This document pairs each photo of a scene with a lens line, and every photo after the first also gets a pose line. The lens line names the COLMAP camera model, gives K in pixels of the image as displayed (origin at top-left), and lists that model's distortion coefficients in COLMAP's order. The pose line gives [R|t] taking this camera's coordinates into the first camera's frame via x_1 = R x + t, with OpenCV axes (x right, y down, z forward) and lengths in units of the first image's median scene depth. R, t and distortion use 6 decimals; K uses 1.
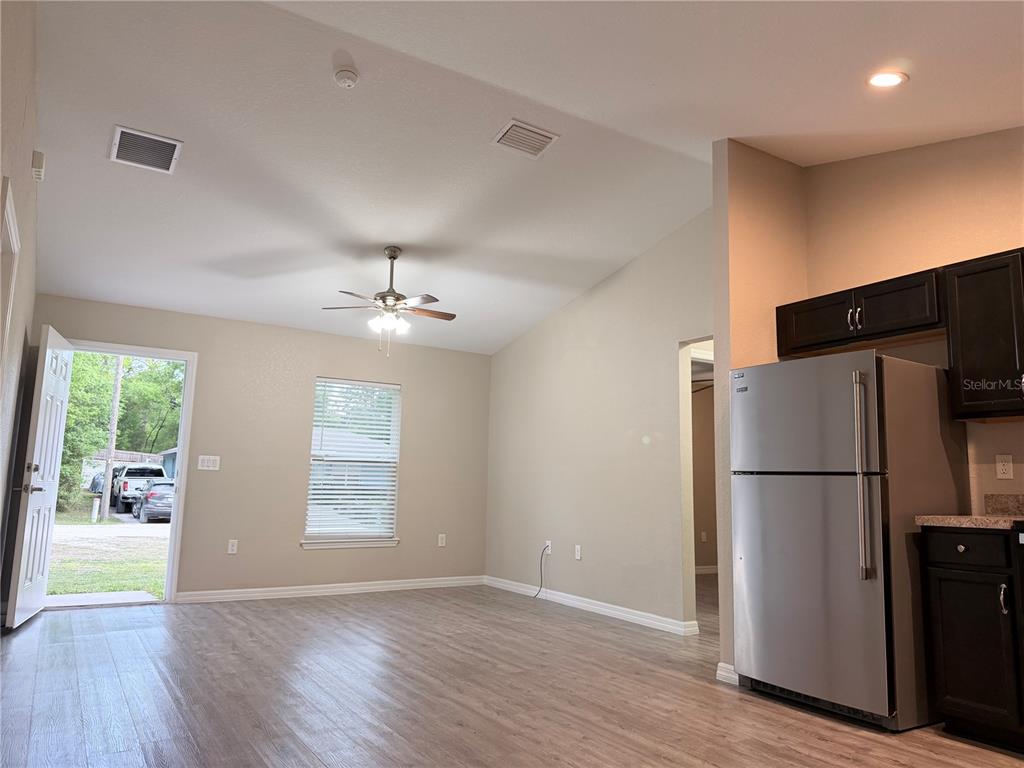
lens RADIAL K [[727.2, 0, 512.0], [0, 727.2, 384.0], [0, 0, 1]] dist [0.026852, -0.035906]
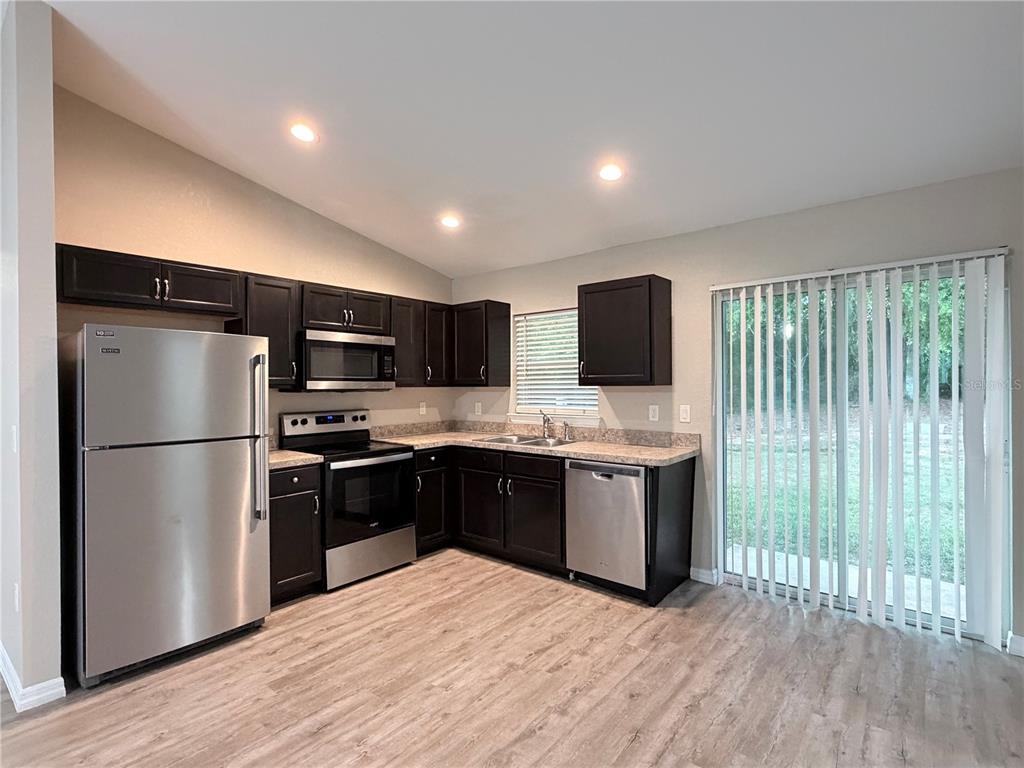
lens RADIAL K [[518.0, 0, 509.3], [0, 518.0, 386.6], [0, 0, 1]] dist [0.000644, 0.000885]
pose [[-0.317162, -0.023166, 0.948088, -0.410539], [-0.136652, 0.990386, -0.021514, -0.000978], [-0.938475, -0.136381, -0.317279, 0.744524]]
